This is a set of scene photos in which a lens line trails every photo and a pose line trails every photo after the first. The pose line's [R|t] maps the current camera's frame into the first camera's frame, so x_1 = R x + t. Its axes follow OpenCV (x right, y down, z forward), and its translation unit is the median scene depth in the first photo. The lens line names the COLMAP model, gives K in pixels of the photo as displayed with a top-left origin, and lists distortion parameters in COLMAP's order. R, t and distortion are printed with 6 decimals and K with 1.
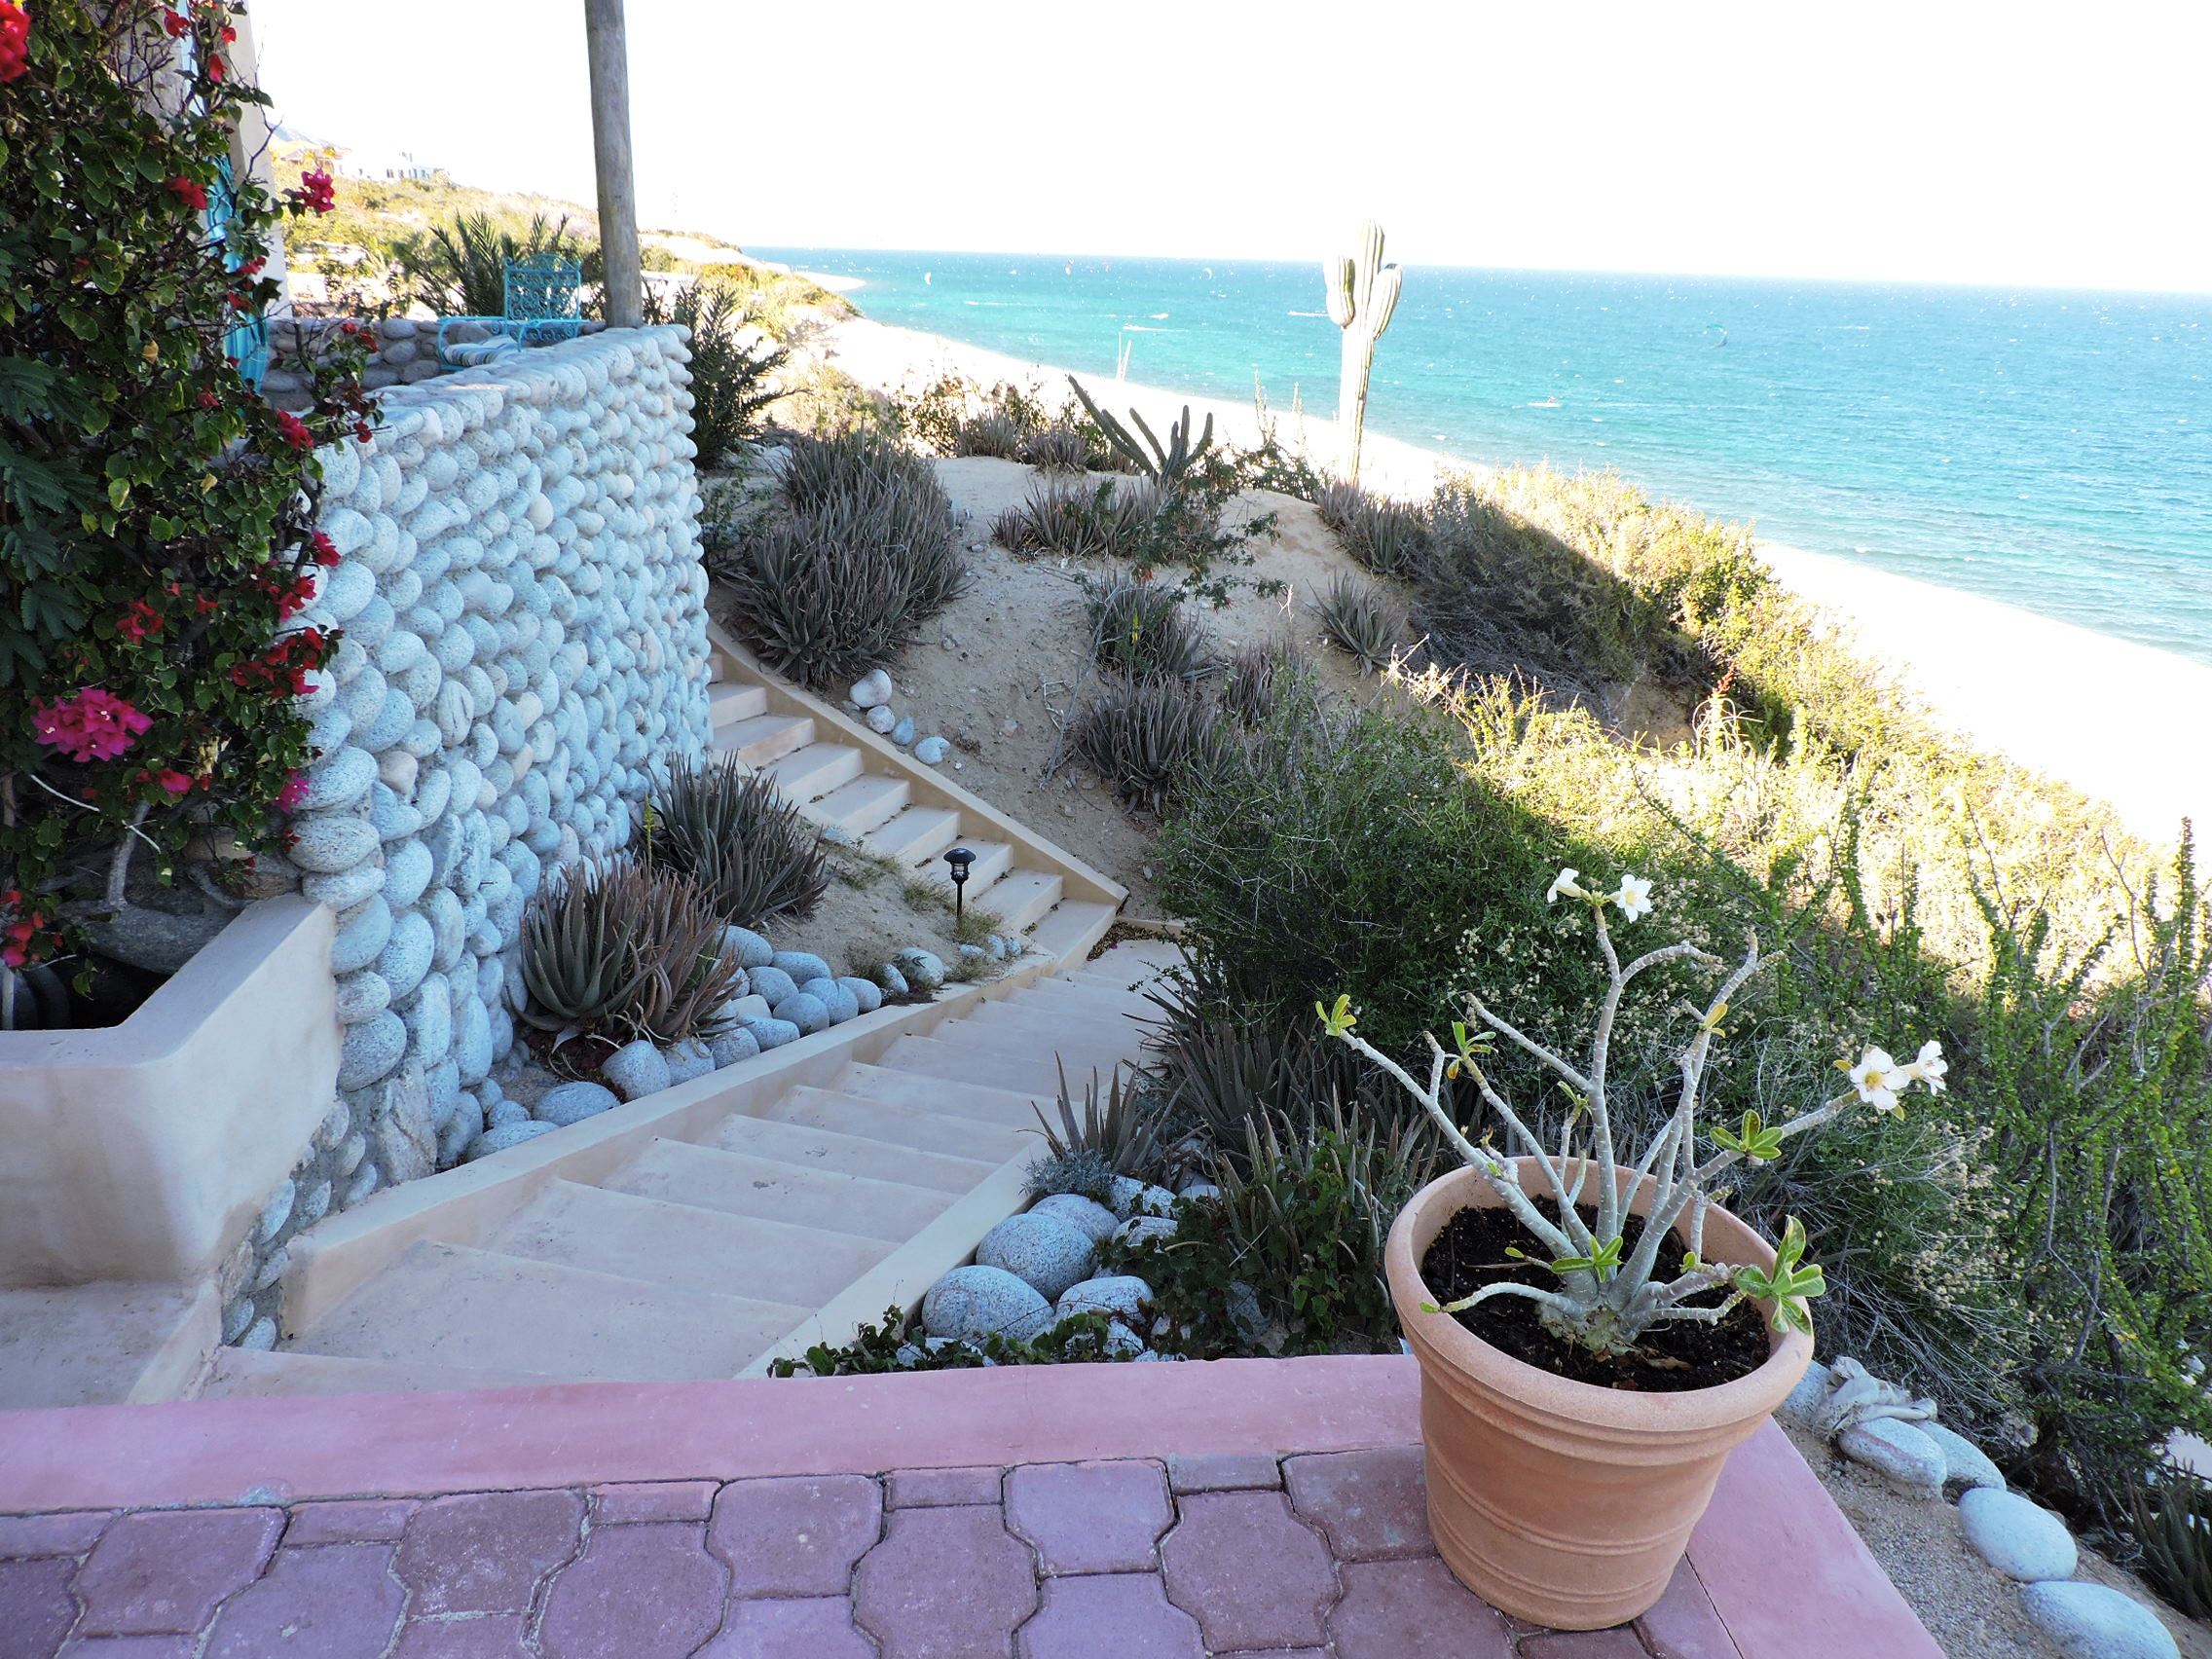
lens RADIAL K [[1567.6, 0, 1117.0], [0, 1567.6, 834.7], [0, 0, 1]] dist [-0.027848, 0.013190]
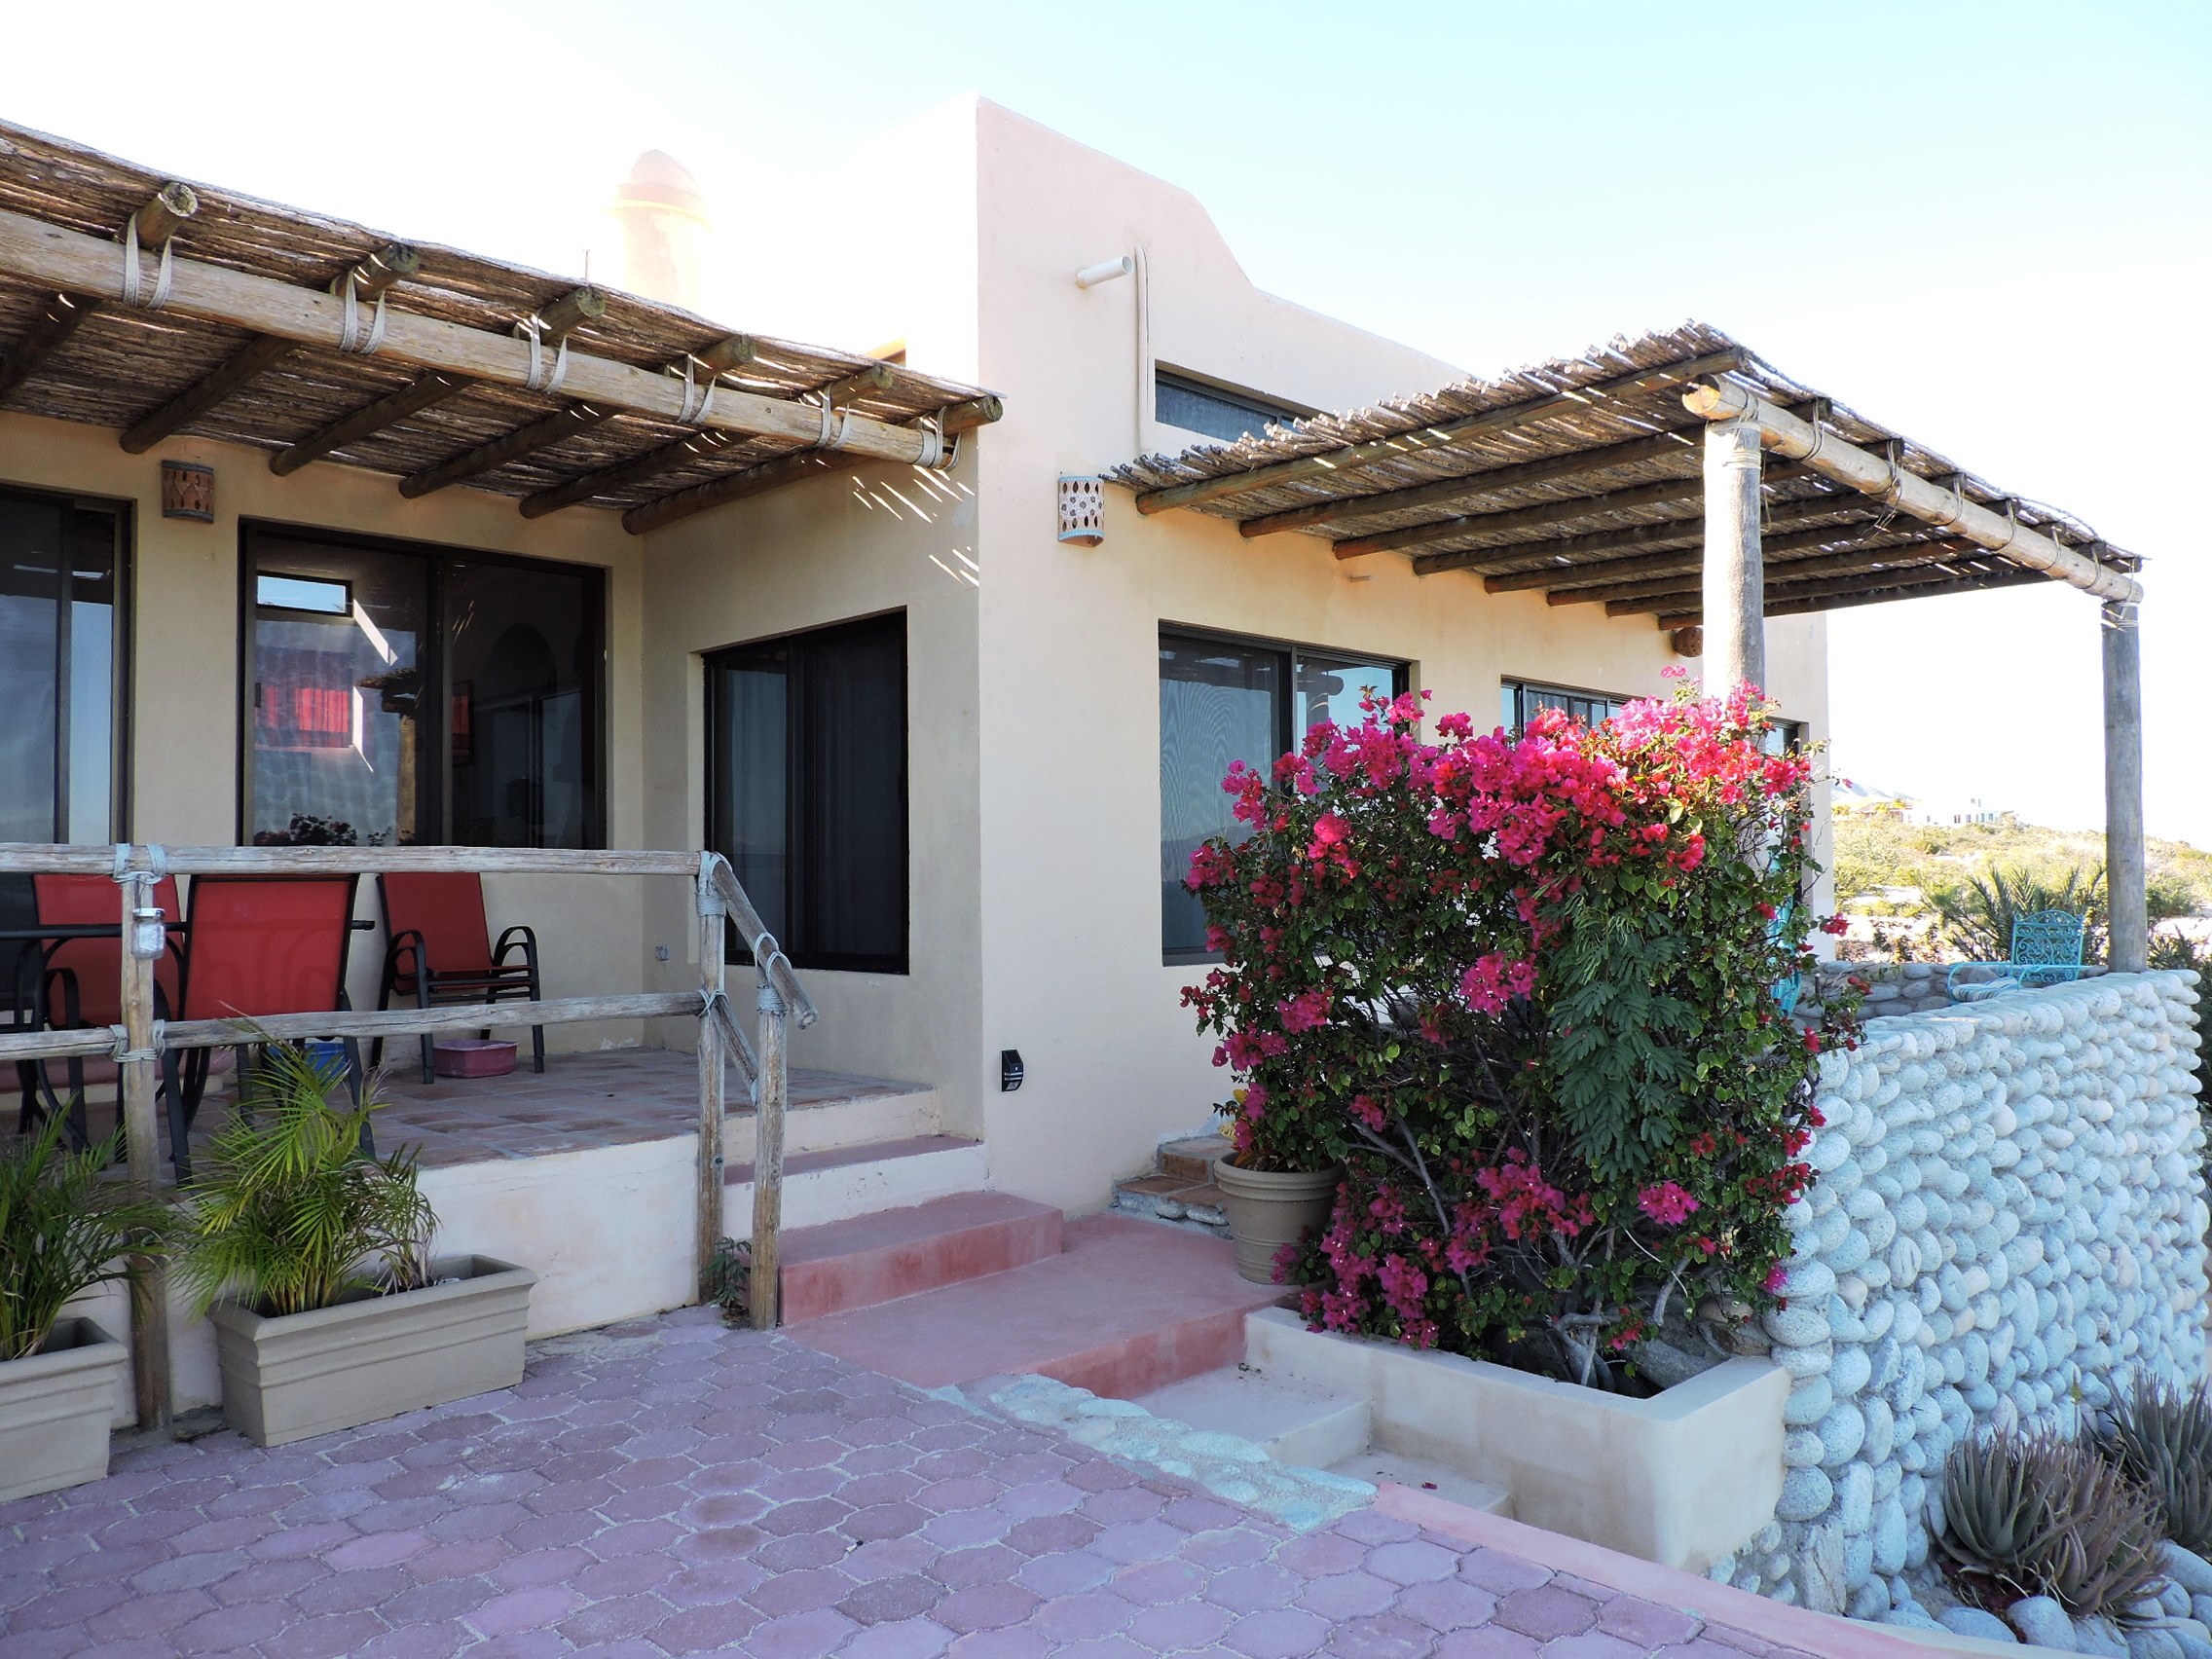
lens RADIAL K [[1567.6, 0, 1113.7], [0, 1567.6, 830.8], [0, 0, 1]] dist [-0.027848, 0.013190]
pose [[0.616560, -0.060377, -0.784989, 0.153210], [-0.248481, 0.931172, -0.266787, 0.071878], [0.747068, 0.359545, 0.559121, -0.253886]]
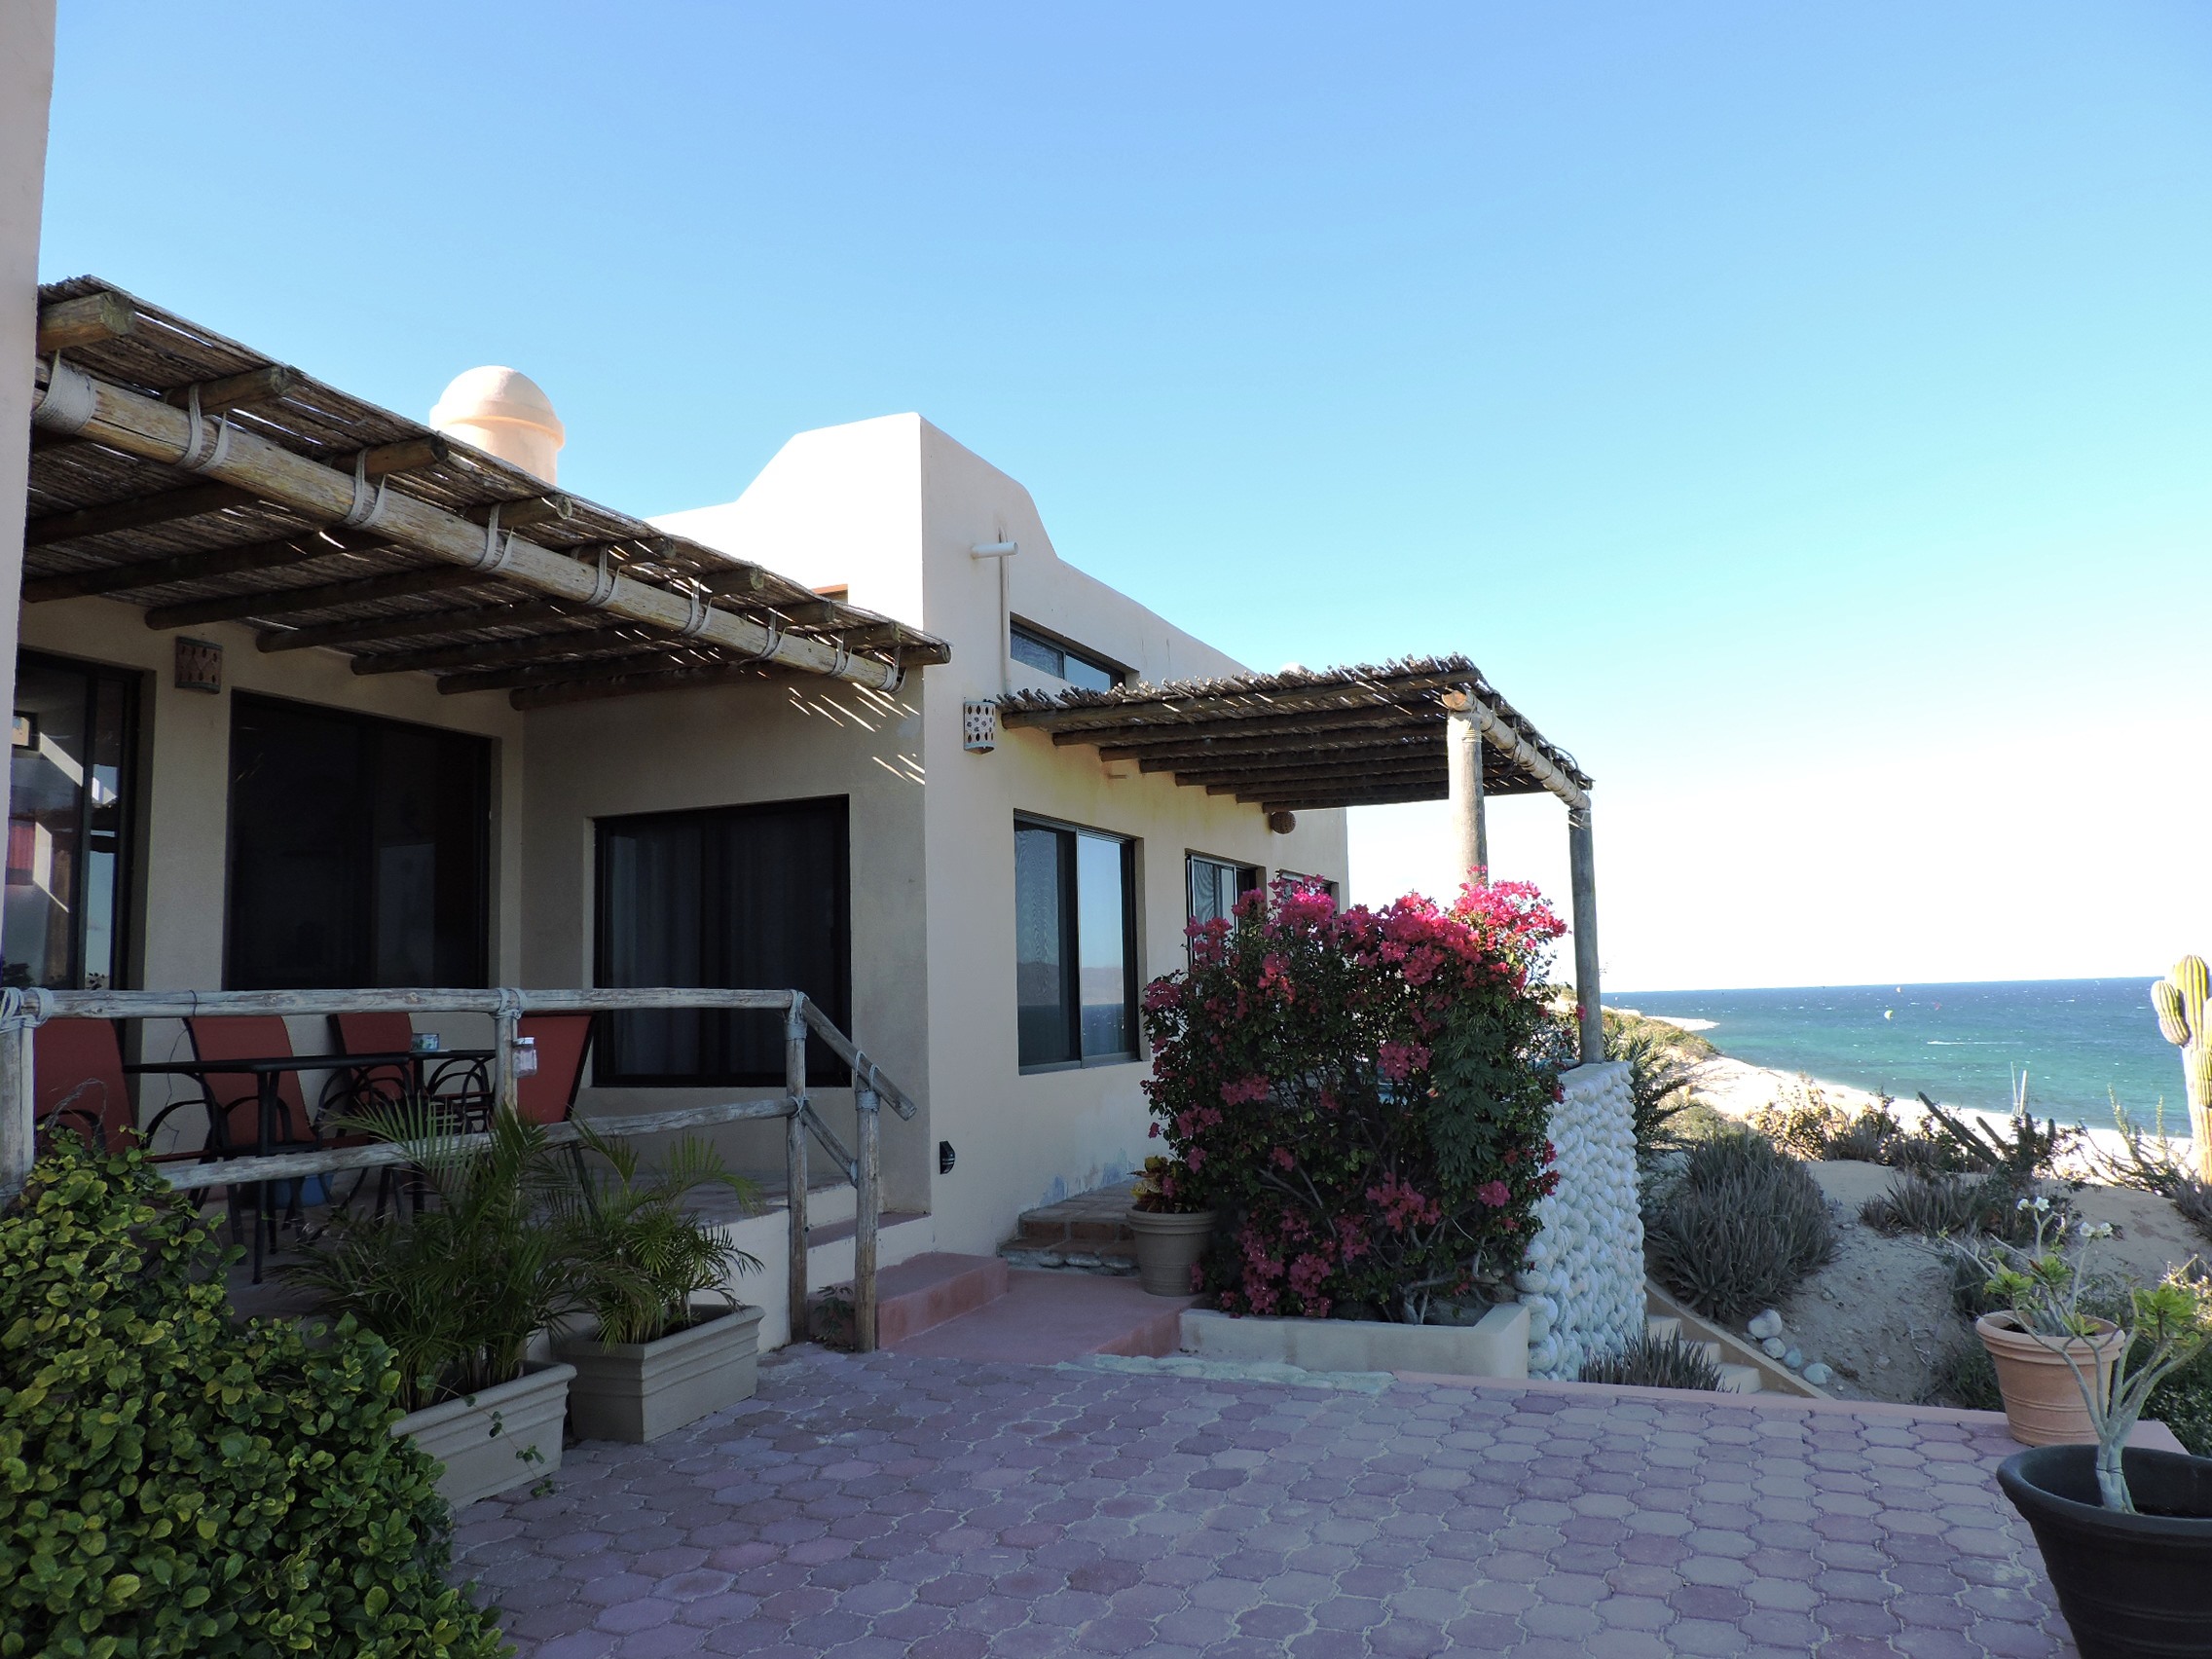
lens RADIAL K [[1567.6, 0, 1110.3], [0, 1567.6, 827.1], [0, 0, 1]] dist [-0.027848, 0.013190]
pose [[0.866770, -0.106023, -0.487308, 0.086652], [-0.125893, 0.898977, -0.419514, 0.269411], [0.482556, 0.424971, 0.765858, -0.800380]]
